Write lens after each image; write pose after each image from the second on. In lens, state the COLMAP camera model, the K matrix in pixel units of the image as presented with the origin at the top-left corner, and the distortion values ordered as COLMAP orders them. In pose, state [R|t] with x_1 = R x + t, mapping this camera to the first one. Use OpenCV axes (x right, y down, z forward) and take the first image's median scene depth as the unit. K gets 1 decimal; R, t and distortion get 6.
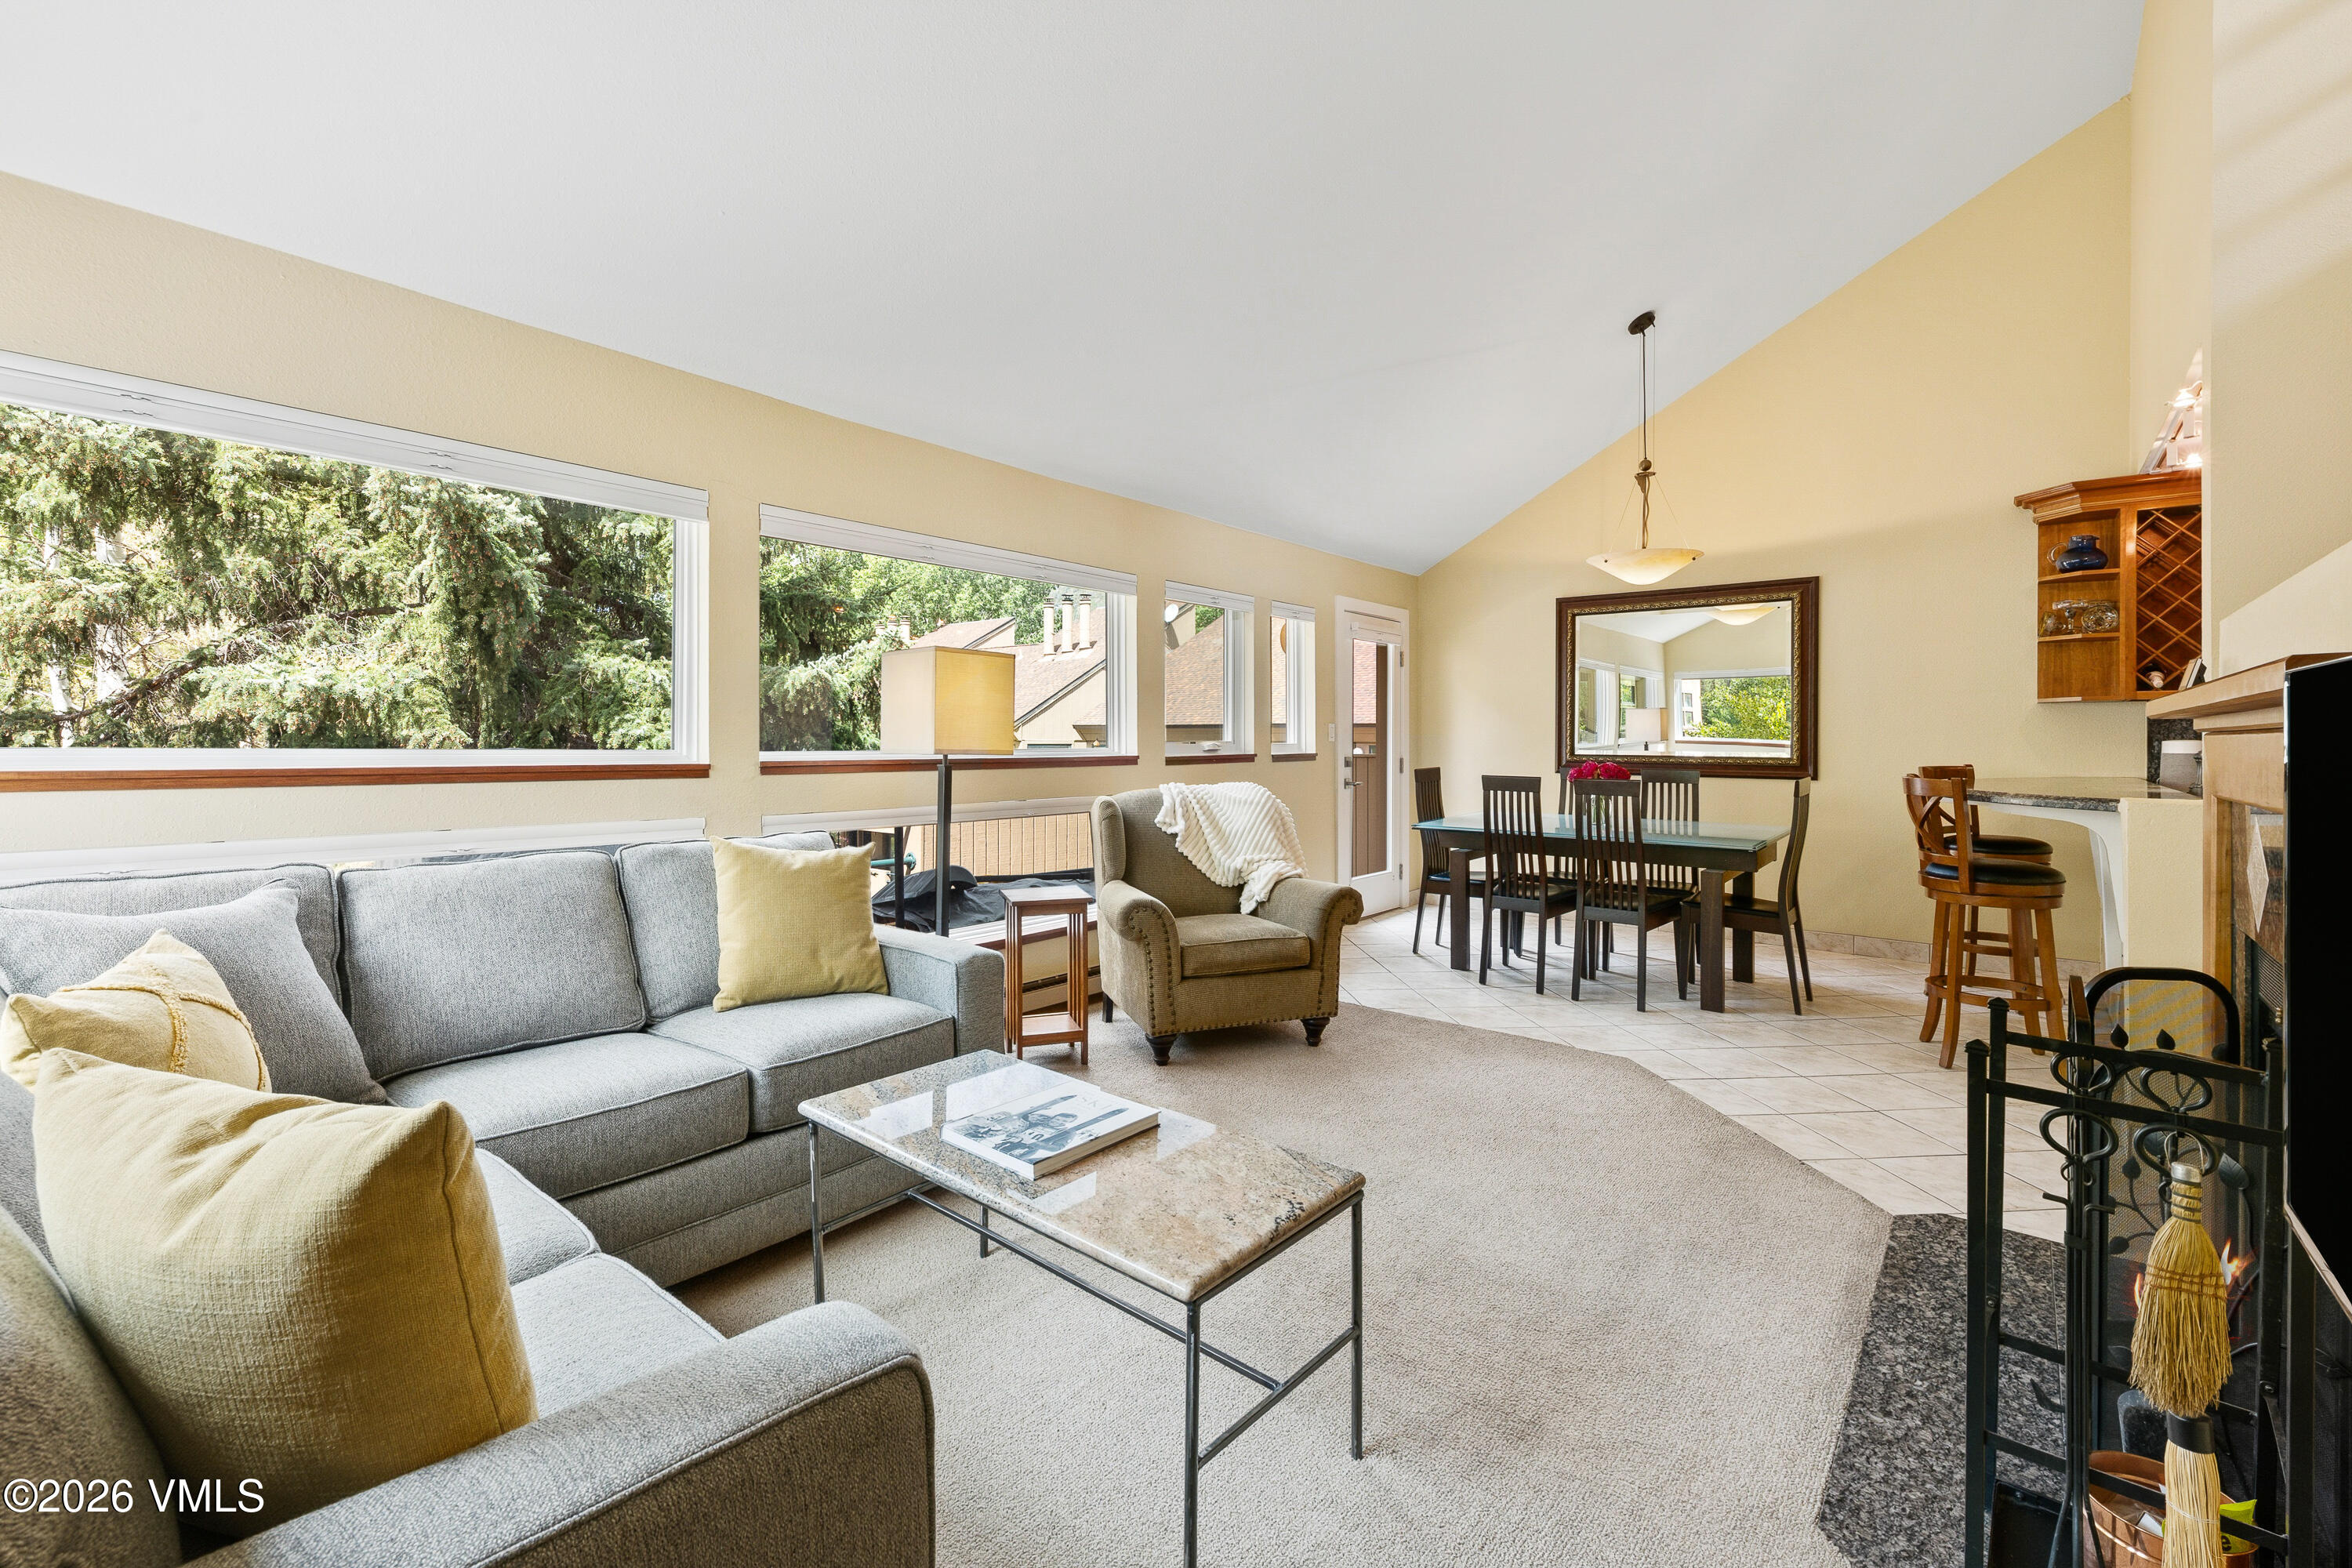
lens RADIAL K [[999.4, 0, 1177.8], [0, 999.4, 738.7], [0, 0, 1]] dist [0.014712, -0.000042]
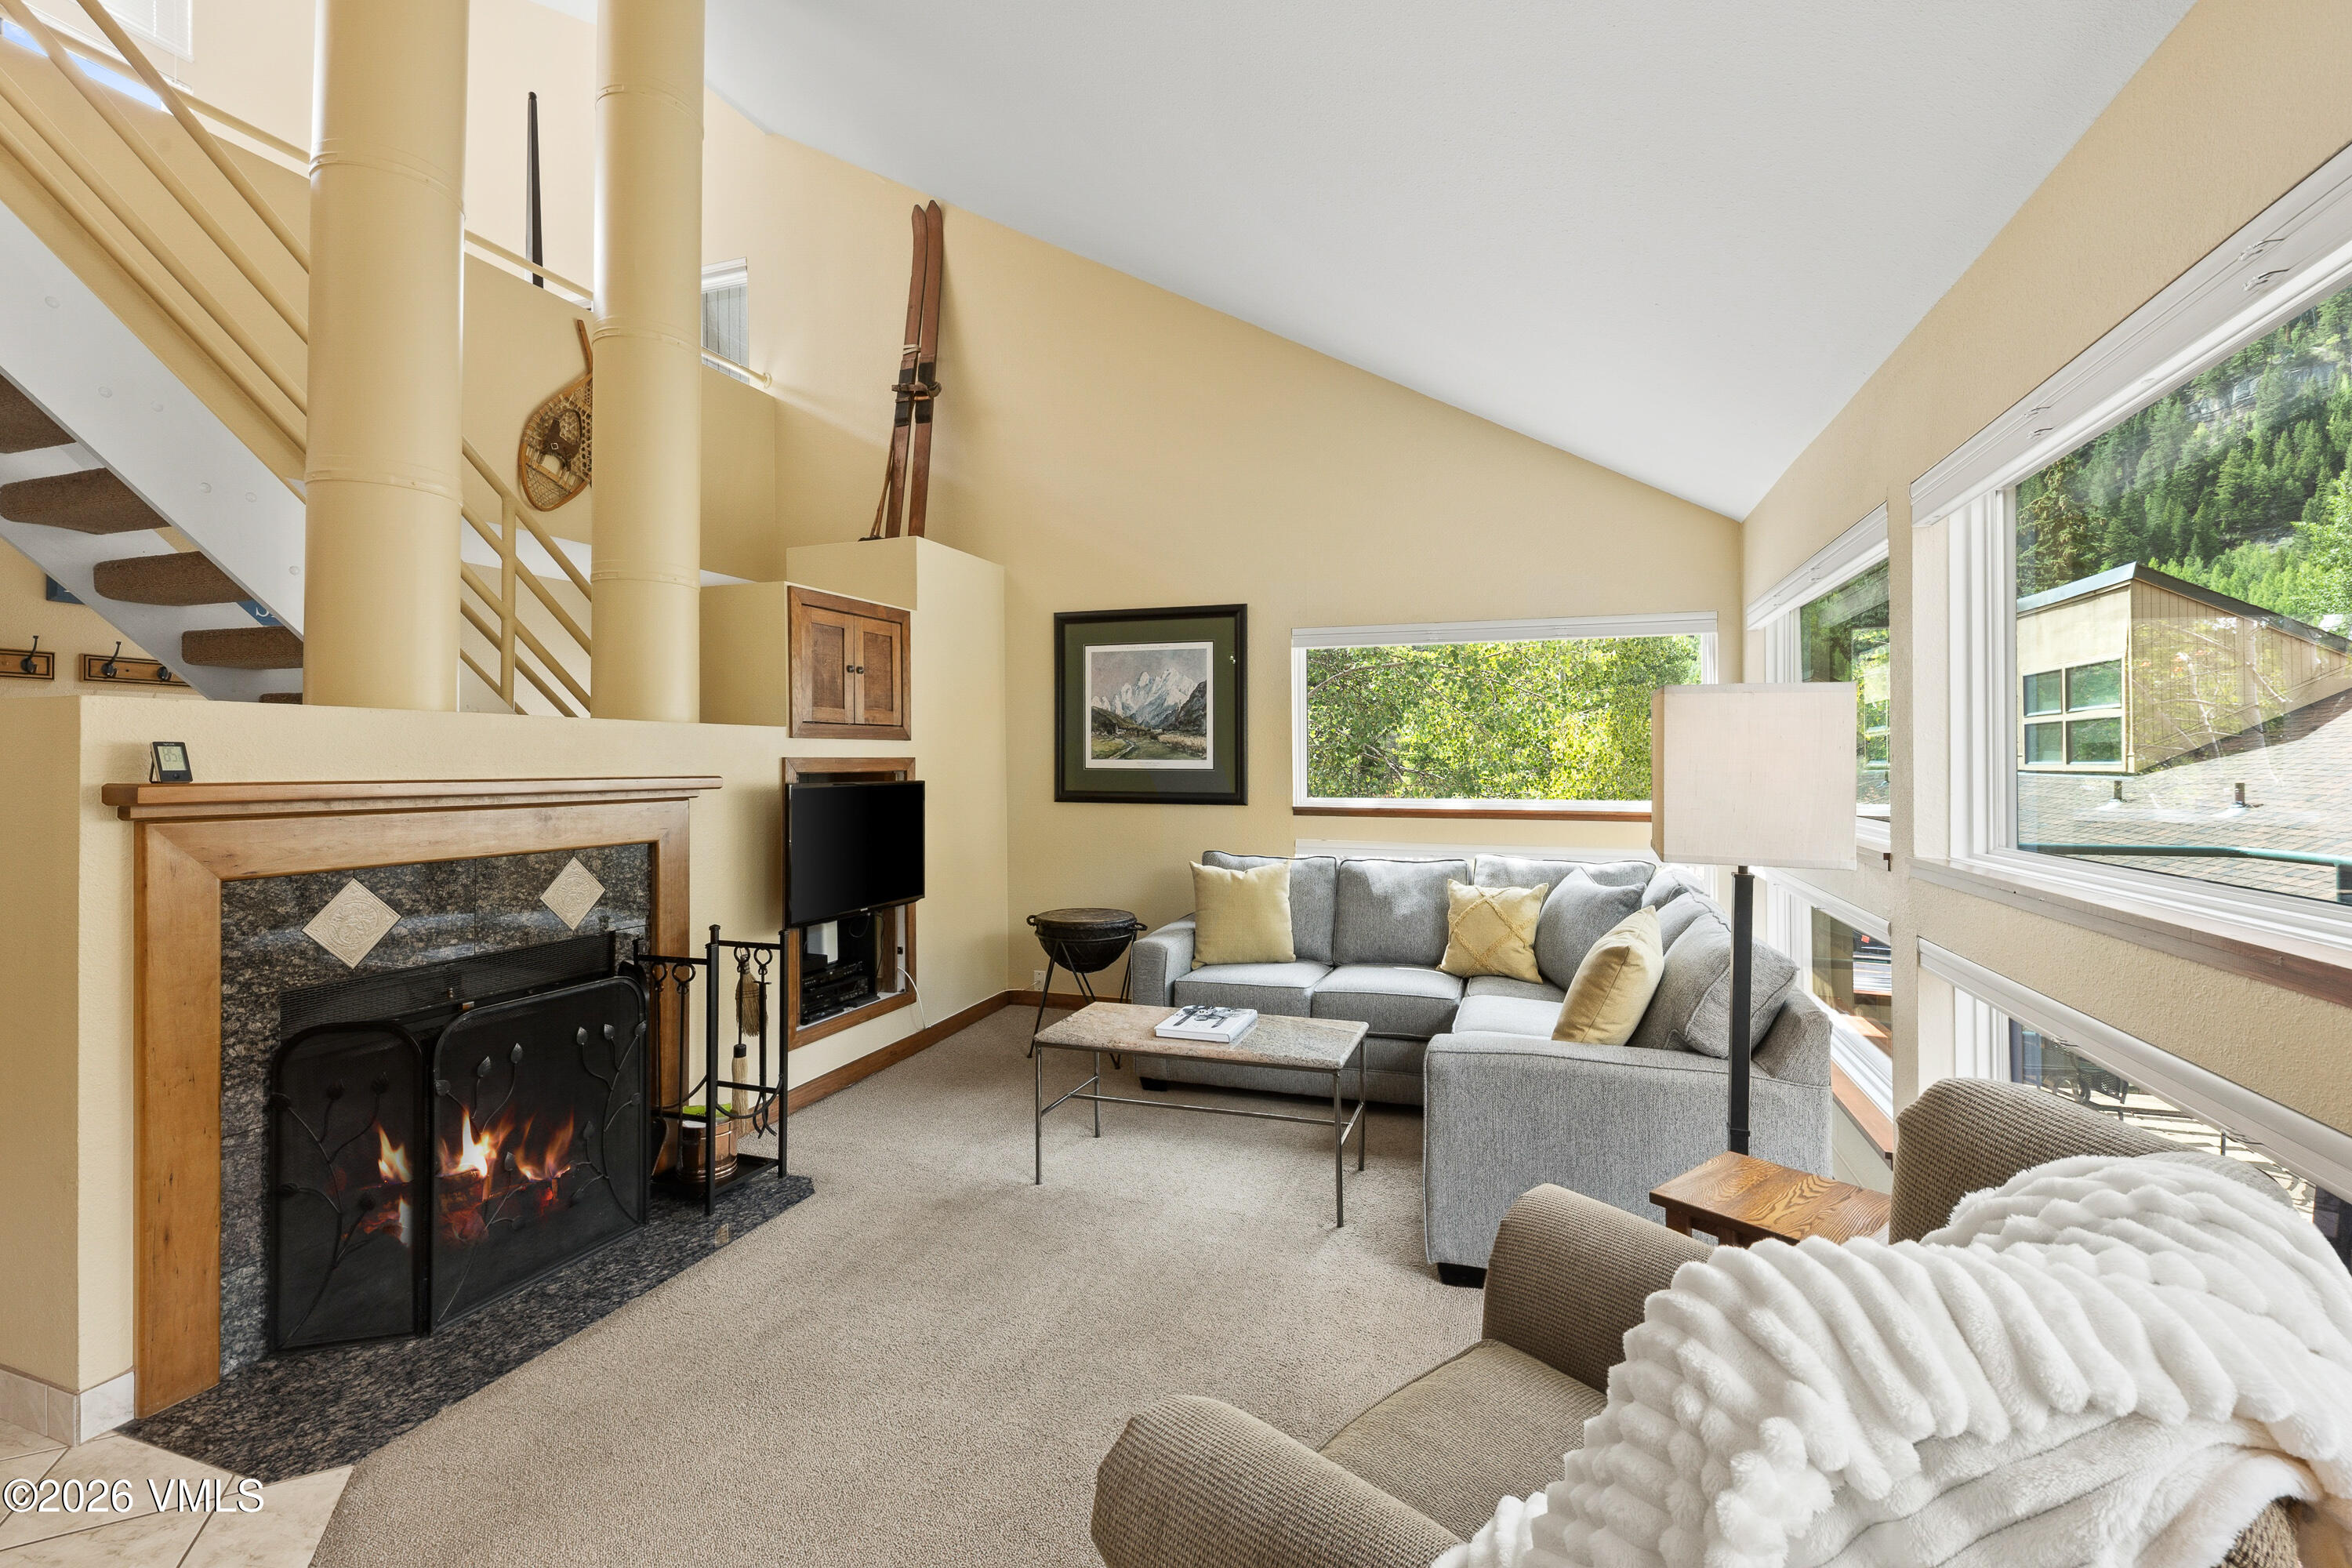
lens RADIAL K [[1015.9, 0, 1189.2], [0, 1015.9, 760.6], [0, 0, 1]] dist [-0.000335, -0.000058]
pose [[-0.934620, -0.004891, -0.355615, 0.212159], [-0.001886, 0.999960, -0.008795, -0.025683], [0.355644, -0.007549, -0.934591, 1.033560]]
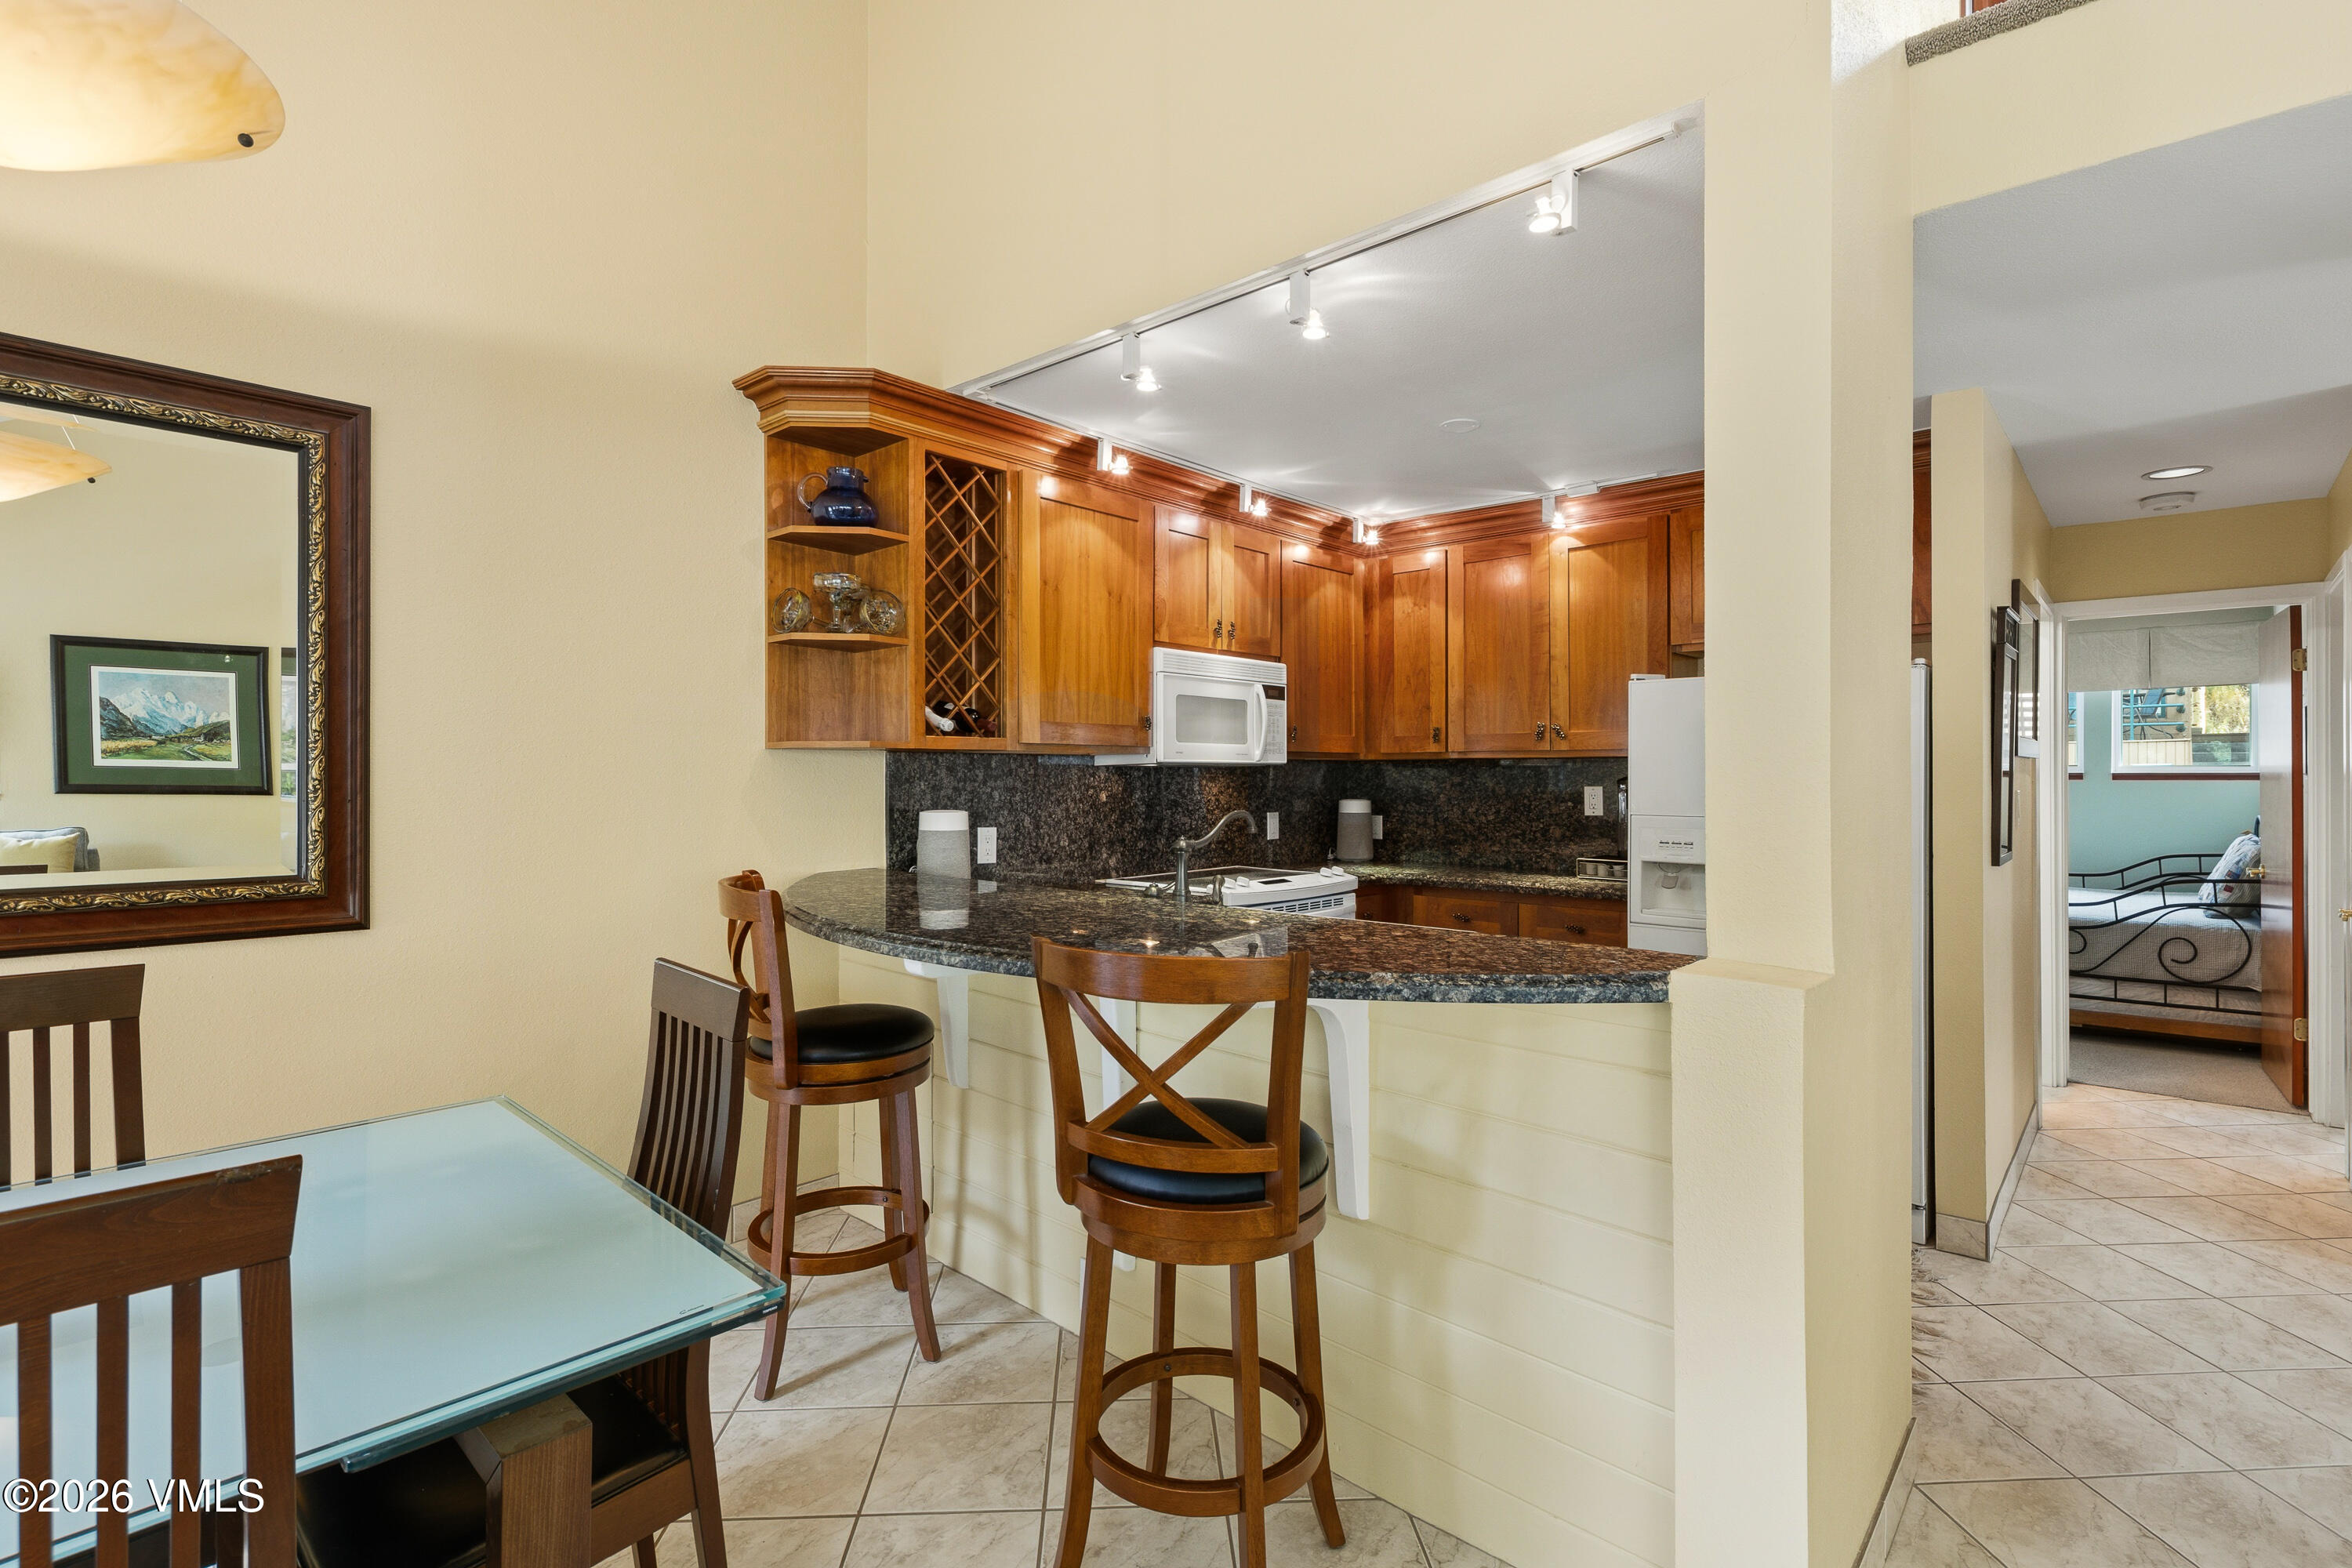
lens RADIAL K [[1100.5, 0, 1183.9], [0, 1100.5, 775.4], [0, 0, 1]] dist [0.013131, -0.011855]
pose [[0.041522, -0.004165, 0.999129, 0.254061], [-0.001093, 0.999991, 0.004214, -0.024163], [-0.999137, -0.001267, 0.041517, 0.770244]]
